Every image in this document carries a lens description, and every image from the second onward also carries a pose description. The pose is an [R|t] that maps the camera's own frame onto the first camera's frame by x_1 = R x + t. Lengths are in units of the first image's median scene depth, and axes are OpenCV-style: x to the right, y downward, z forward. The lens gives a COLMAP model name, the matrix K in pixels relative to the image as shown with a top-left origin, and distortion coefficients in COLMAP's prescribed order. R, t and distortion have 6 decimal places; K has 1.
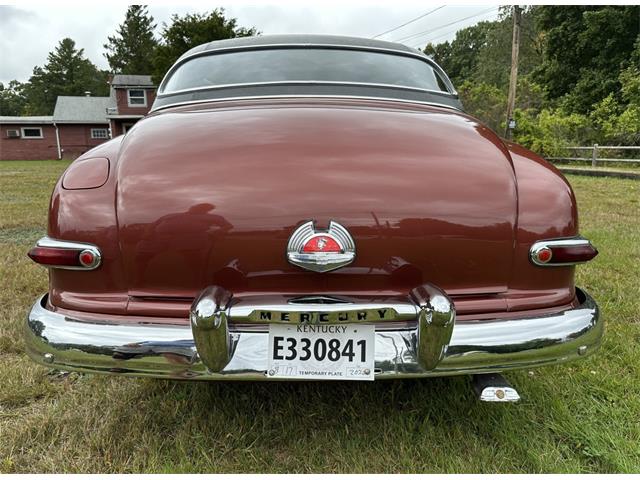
lens RADIAL K [[471.9, 0, 313.4], [0, 471.9, 245.7], [0, 0, 1]] dist [-0.000543, -0.007545]
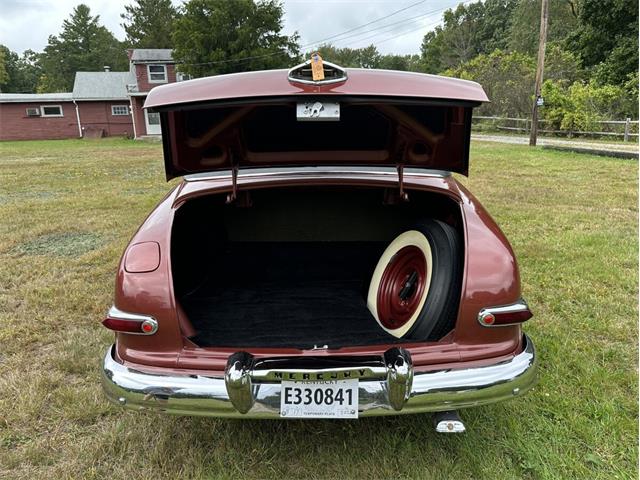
lens RADIAL K [[489.6, 0, 332.8], [0, 489.6, 238.2], [0, 0, 1]] dist [-0.002733, -0.000161]
pose [[0.999746, -0.011863, -0.019187, 0.005891], [0.012728, 0.998880, 0.045571, -0.020445], [0.018625, -0.045804, 0.998777, -0.027197]]
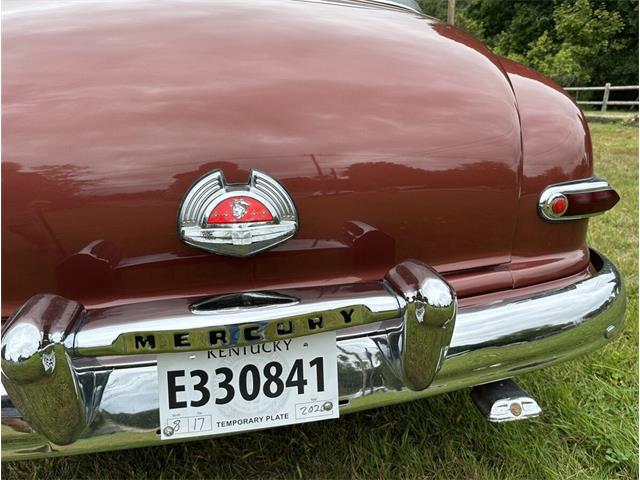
lens RADIAL K [[518.0, 0, 366.8], [0, 518.0, 255.5], [0, 0, 1]] dist [0.021116, -0.007384]
pose [[0.970414, -0.075377, 0.229380, 0.001306], [0.052633, 0.993214, 0.103713, -0.000234], [-0.235640, -0.088572, 0.967796, 0.022053]]
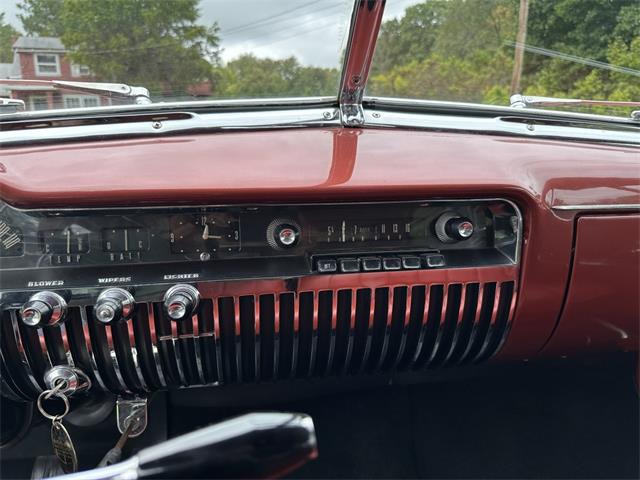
lens RADIAL K [[454.6, 0, 324.5], [0, 454.6, 239.3], [0, 0, 1]] dist [-0.018580, 0.001292]
pose [[0.990914, -0.025449, 0.132065, -0.011771], [0.019444, 0.998726, 0.046560, -0.052835], [-0.133082, -0.043569, 0.990147, 0.208258]]
